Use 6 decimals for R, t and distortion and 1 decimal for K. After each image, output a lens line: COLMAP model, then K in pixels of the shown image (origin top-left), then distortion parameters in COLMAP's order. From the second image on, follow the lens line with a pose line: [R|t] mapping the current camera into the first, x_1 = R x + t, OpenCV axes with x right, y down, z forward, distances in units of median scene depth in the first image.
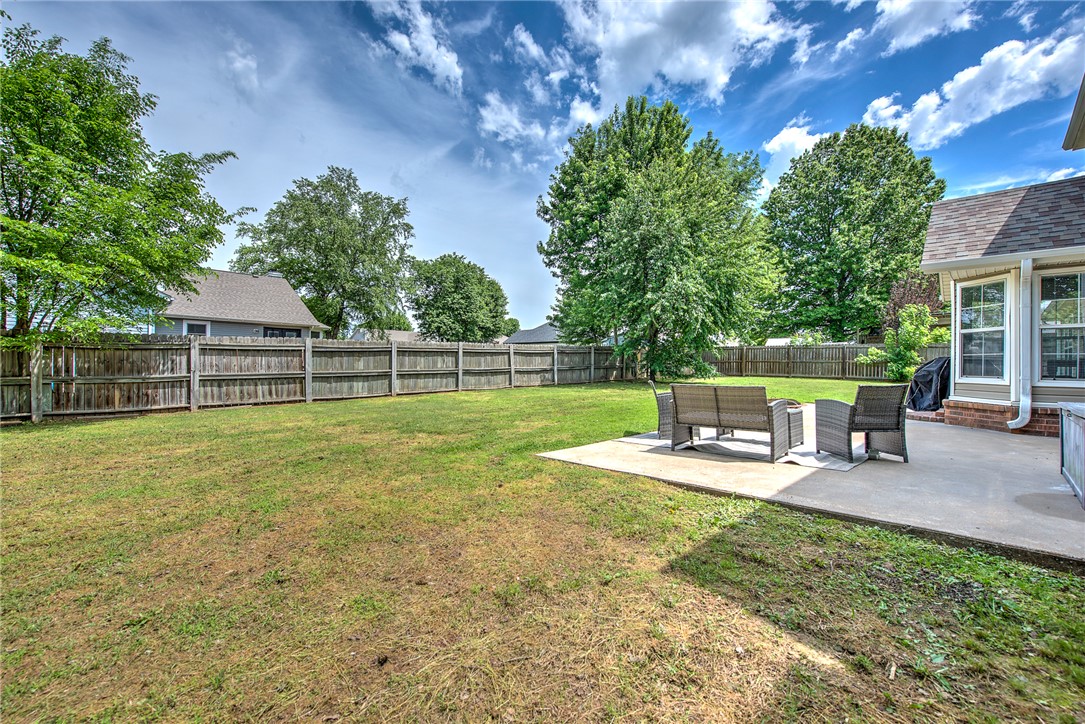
lens RADIAL K [[441.3, 0, 542.3], [0, 441.3, 364.0], [0, 0, 1]] dist [-0.014442, -0.001096]
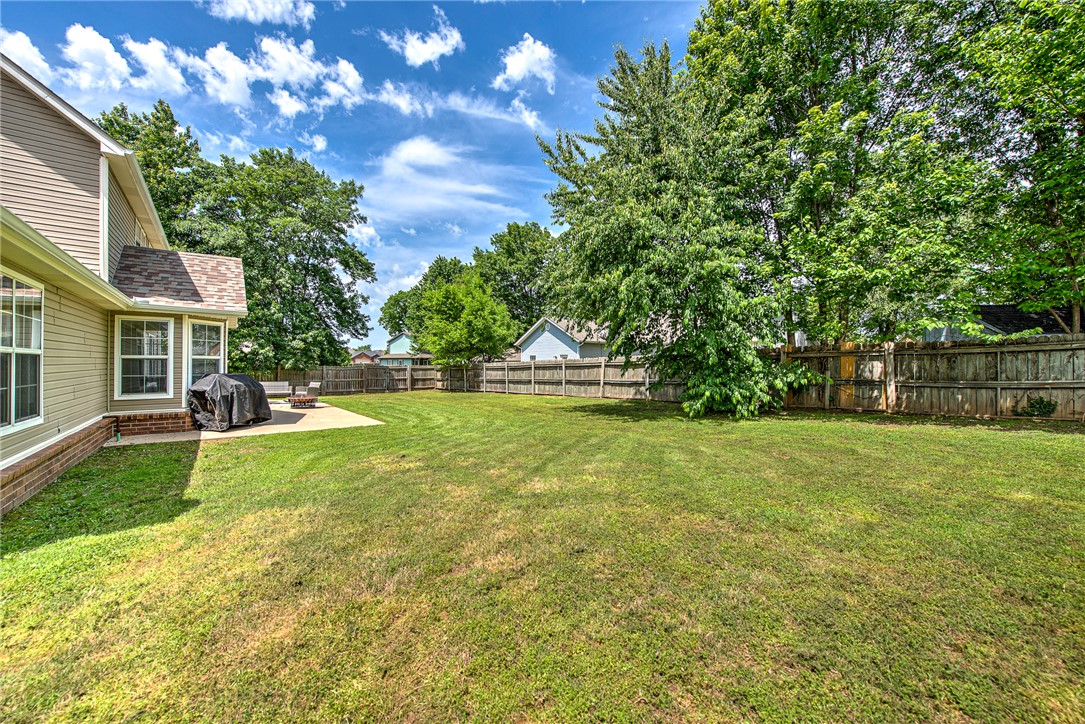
lens RADIAL K [[441.3, 0, 545.9], [0, 441.3, 360.6], [0, 0, 1]] dist [-0.014442, -0.001096]
pose [[-0.133011, -0.021968, -0.990871, 1.191825], [-0.000798, 0.999756, -0.022058, -0.016094], [0.991114, -0.002143, -0.132996, 1.163485]]
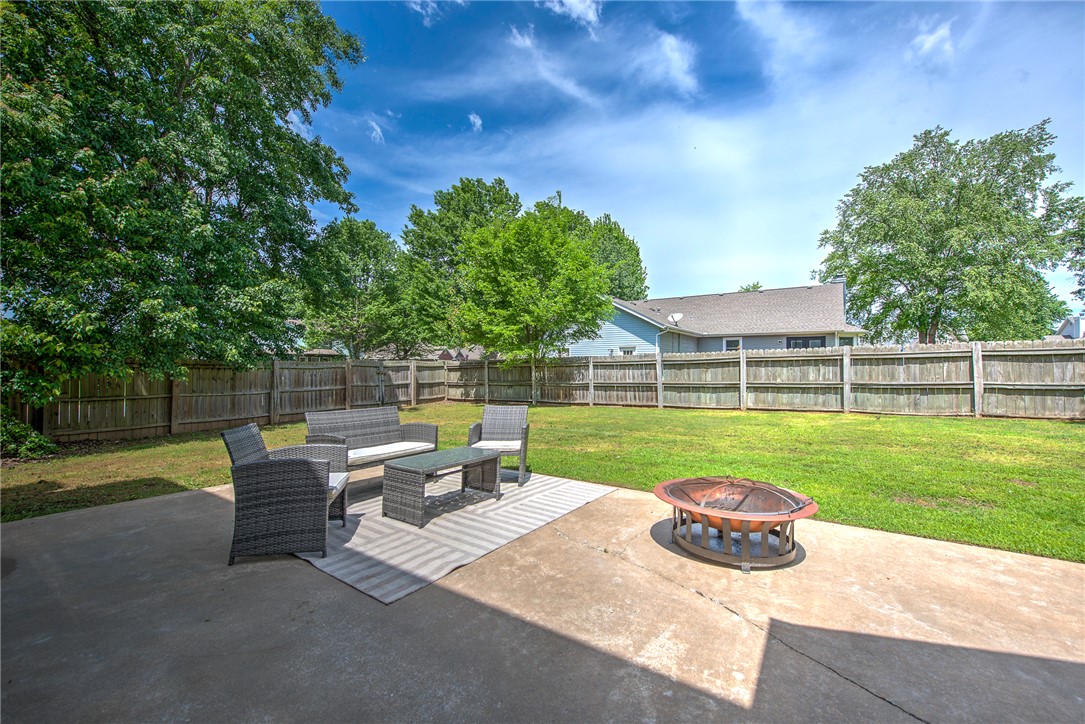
lens RADIAL K [[441.3, 0, 539.9], [0, 441.3, 366.5], [0, 0, 1]] dist [-0.014442, -0.001096]
pose [[0.173992, -0.011821, -0.984676, 0.456061], [0.002070, 0.999930, -0.011638, -0.008397], [0.984745, -0.000014, 0.174005, 0.383904]]
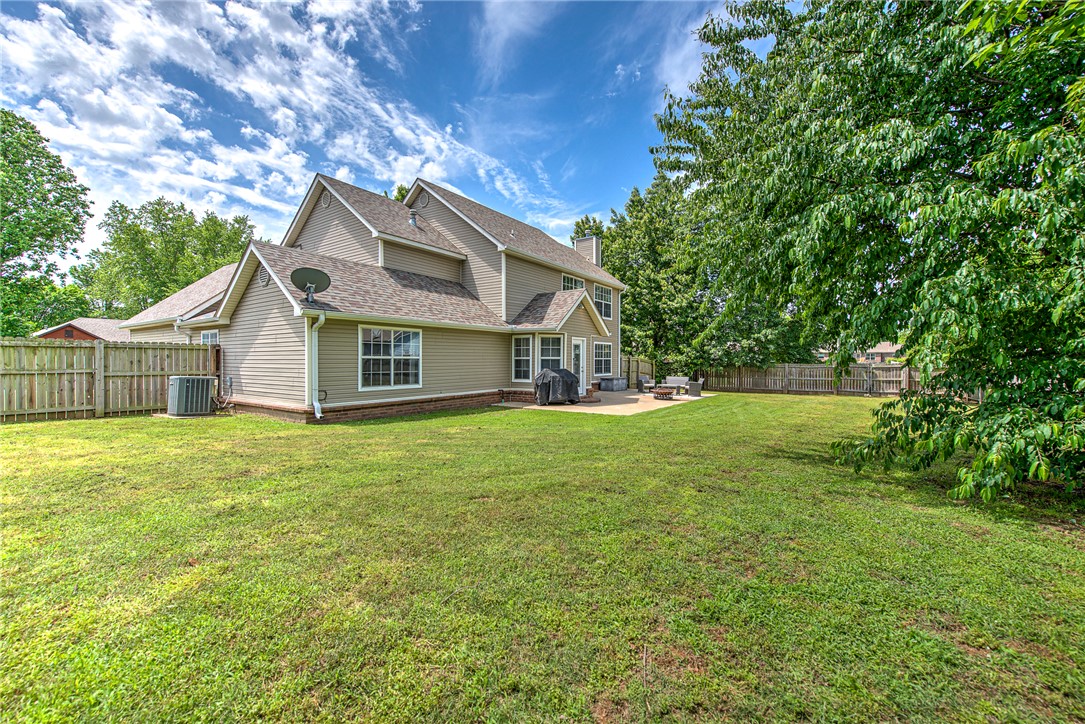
lens RADIAL K [[441.3, 0, 544.5], [0, 441.3, 363.5], [0, 0, 1]] dist [-0.014442, -0.001096]
pose [[-0.982932, -0.012452, -0.183547, 0.824479], [-0.012126, 0.999922, -0.002899, -0.018883], [0.183569, -0.000624, -0.983007, 1.583040]]
